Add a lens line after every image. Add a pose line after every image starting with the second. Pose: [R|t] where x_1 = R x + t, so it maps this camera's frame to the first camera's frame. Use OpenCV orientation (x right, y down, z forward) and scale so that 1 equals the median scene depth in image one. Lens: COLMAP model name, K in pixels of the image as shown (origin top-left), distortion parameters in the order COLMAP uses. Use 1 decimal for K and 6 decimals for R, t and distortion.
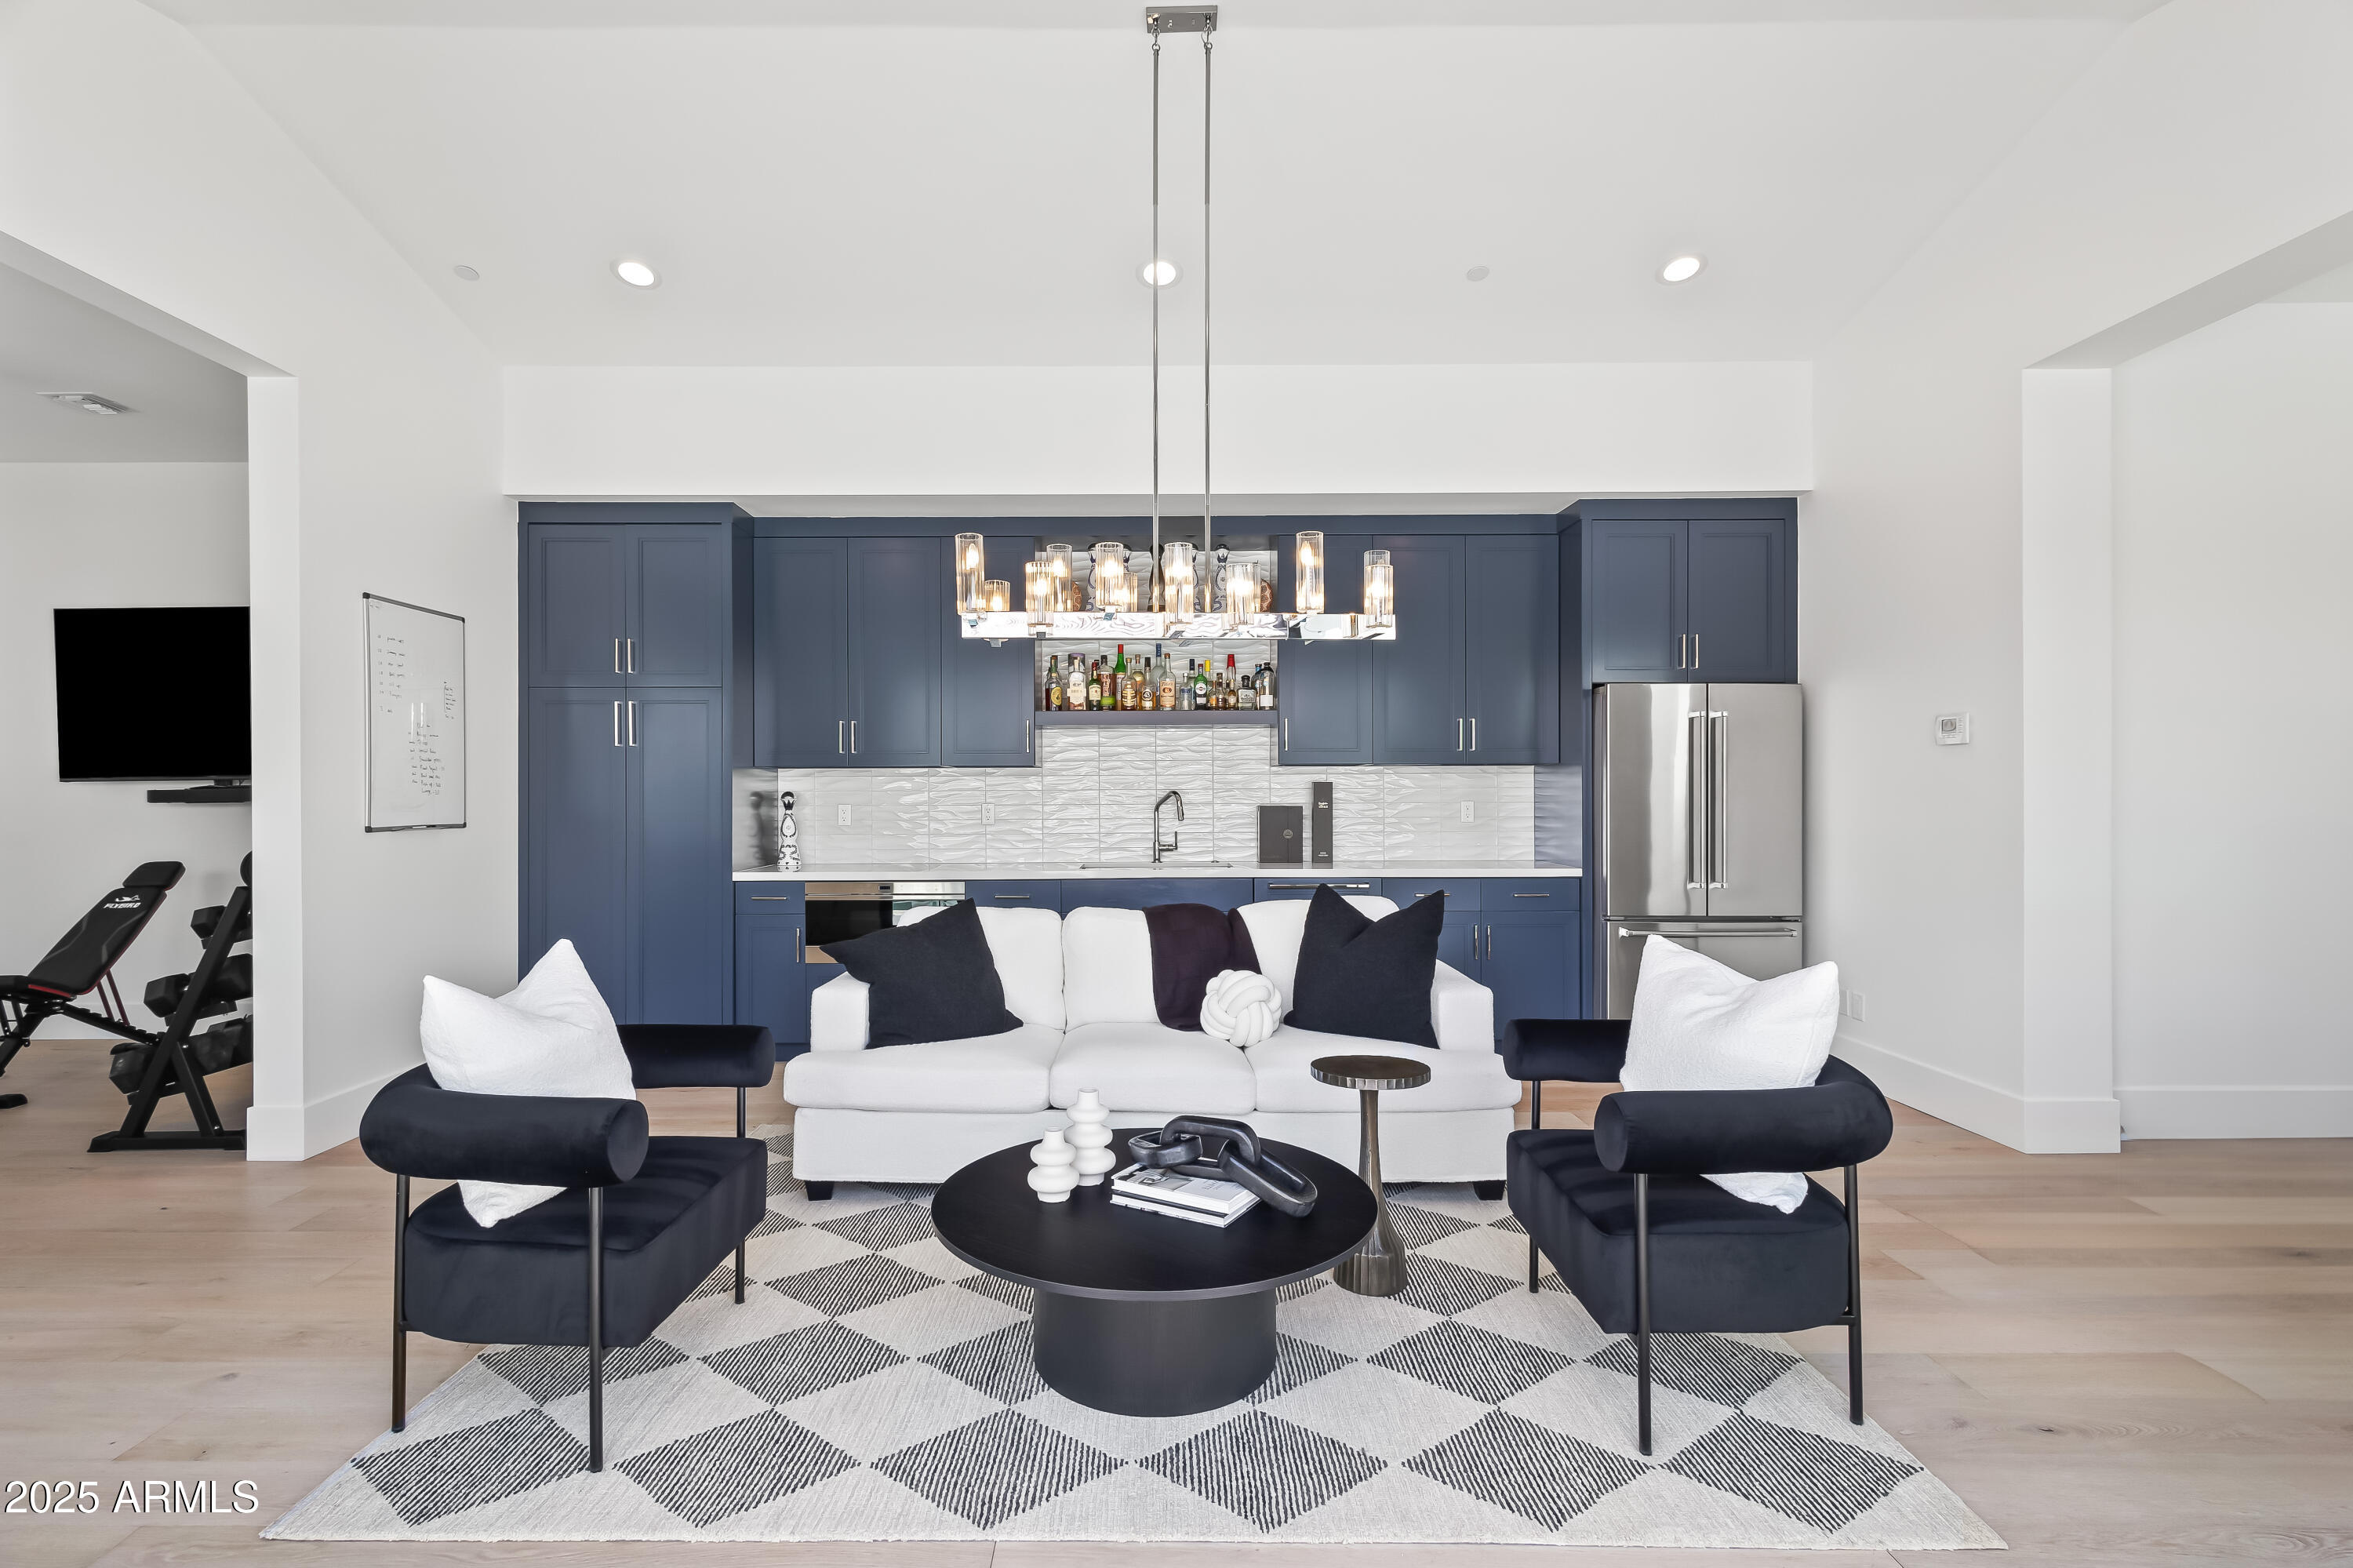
lens RADIAL K [[1120.0, 0, 1176.5], [0, 1120.0, 784.0], [0, 0, 1]] dist [-0.003914, -0.000407]
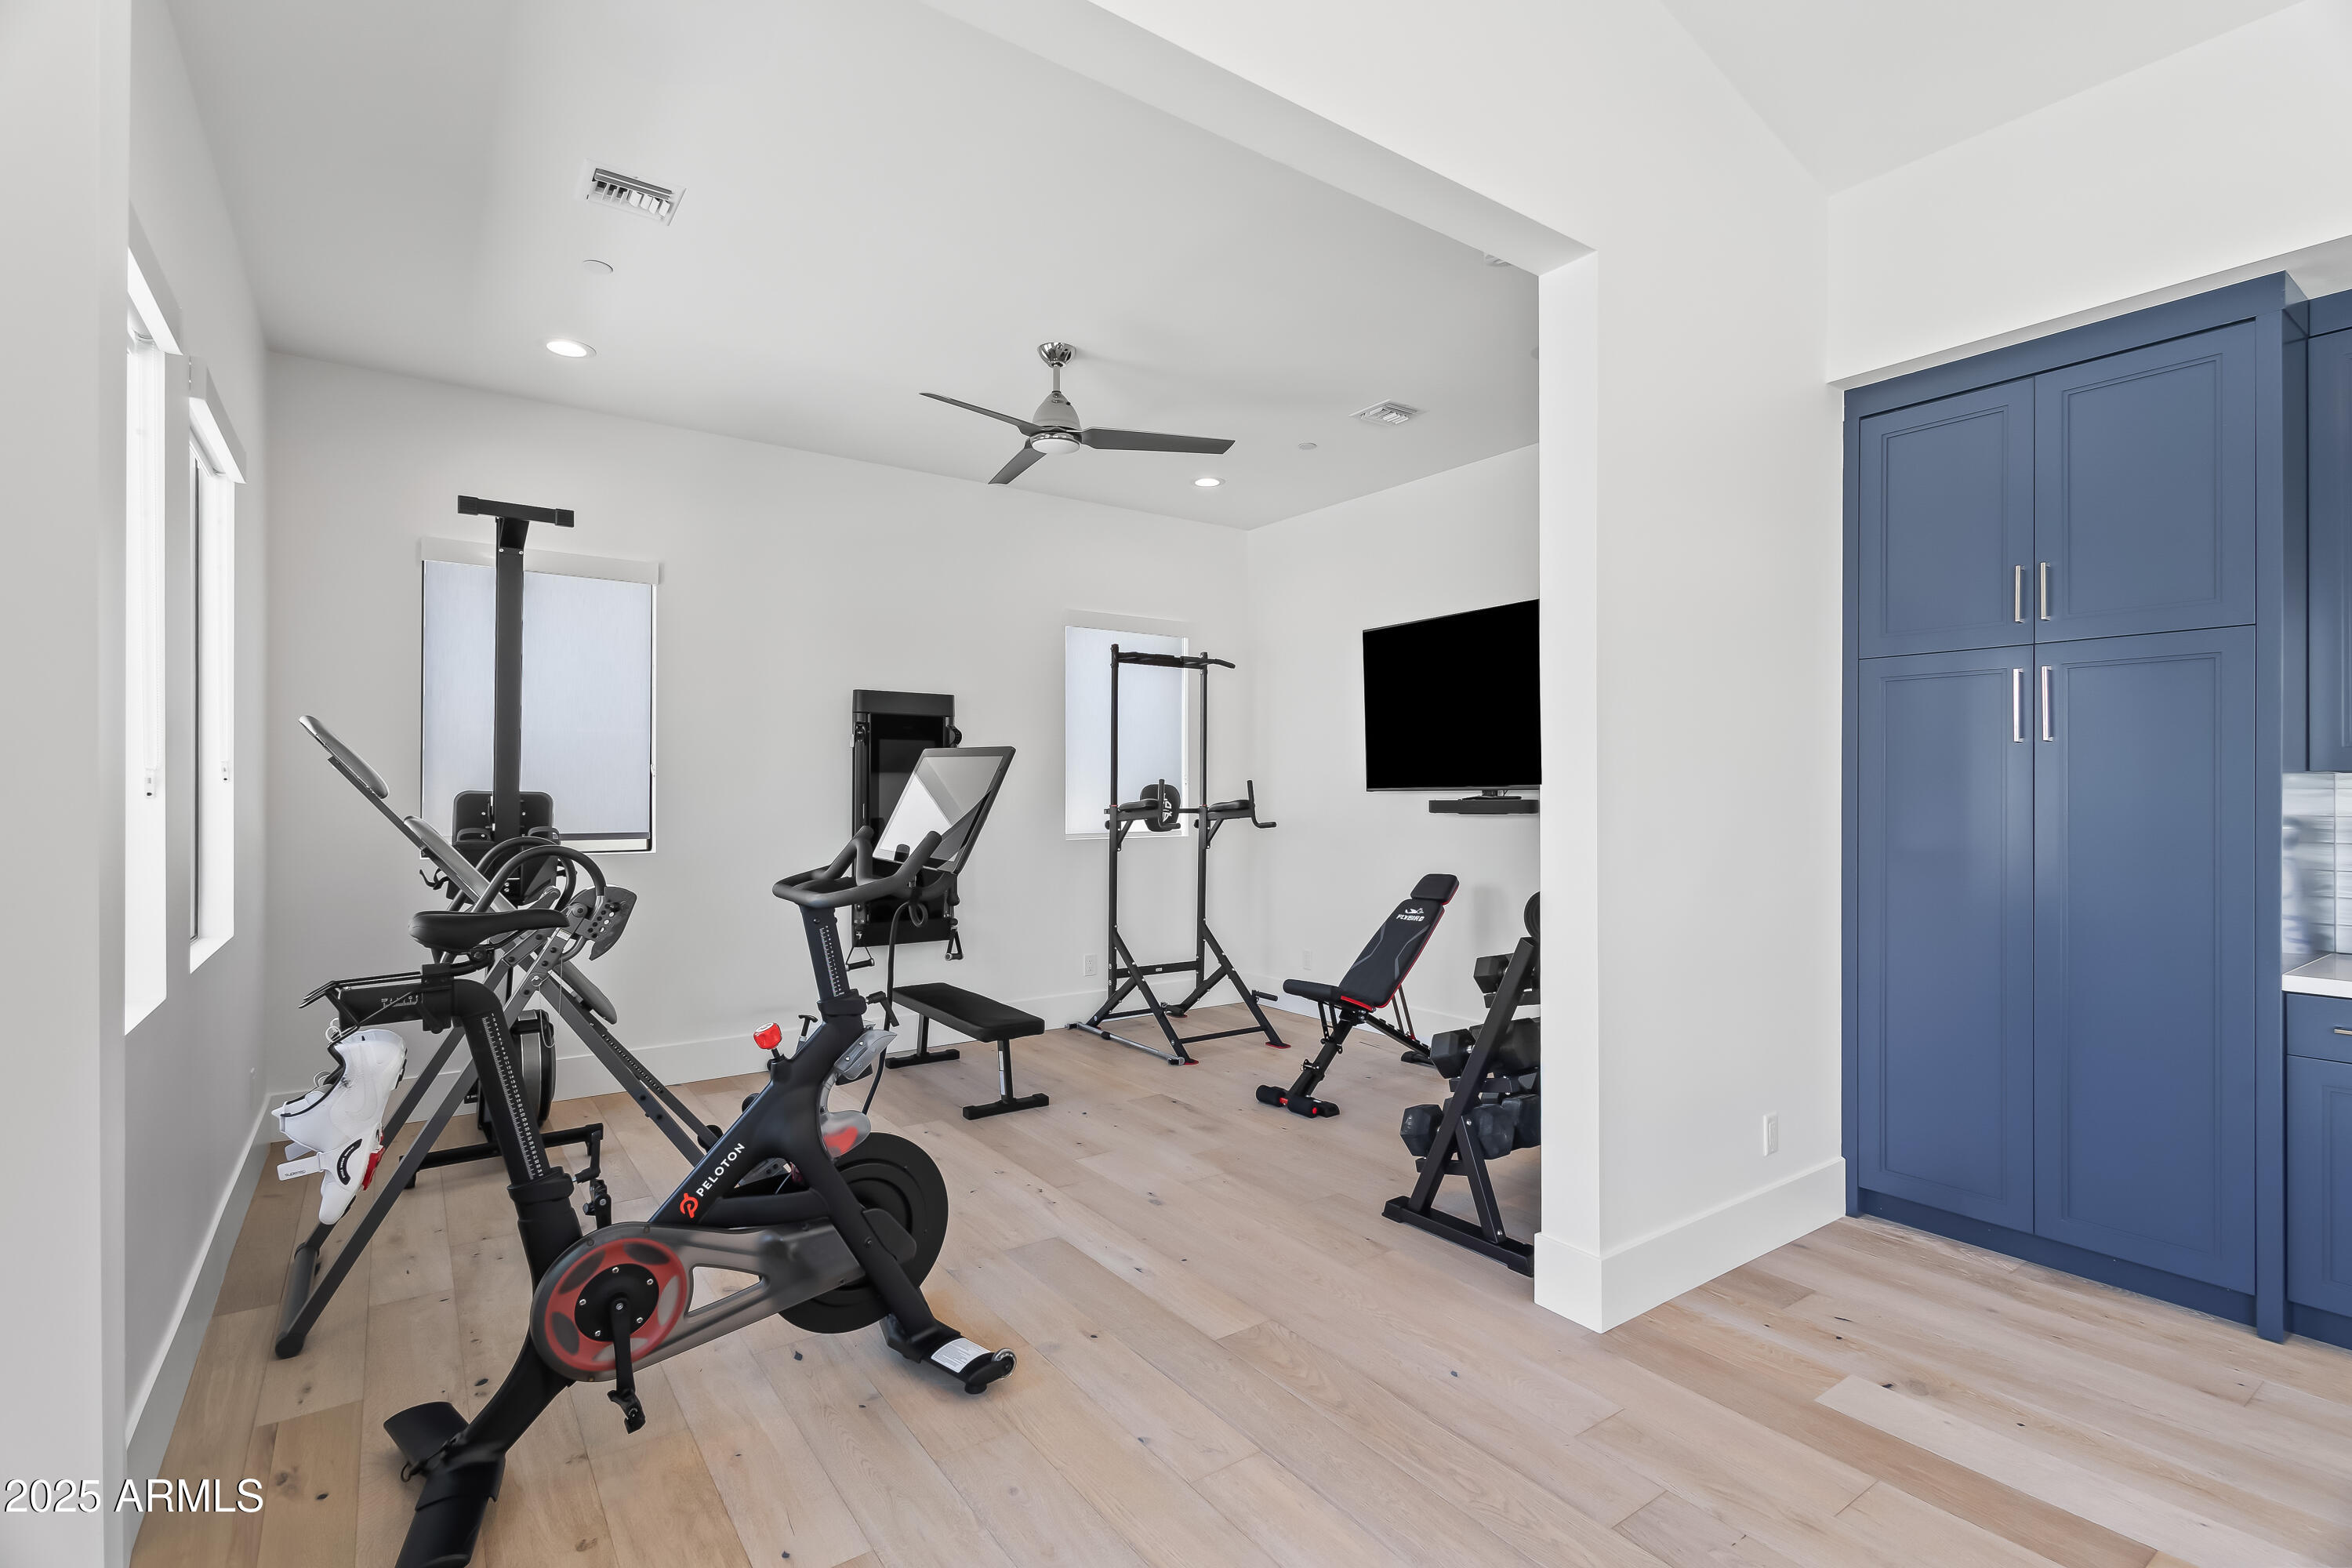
lens RADIAL K [[1088.3, 0, 1181.8], [0, 1088.3, 792.9], [0, 0, 1]] dist [0.006317, 0.000637]
pose [[0.572329, 0.007170, -0.819993, -0.286286], [-0.003103, 0.999974, 0.006578, -0.008208], [0.820018, -0.001220, 0.572336, 0.298039]]
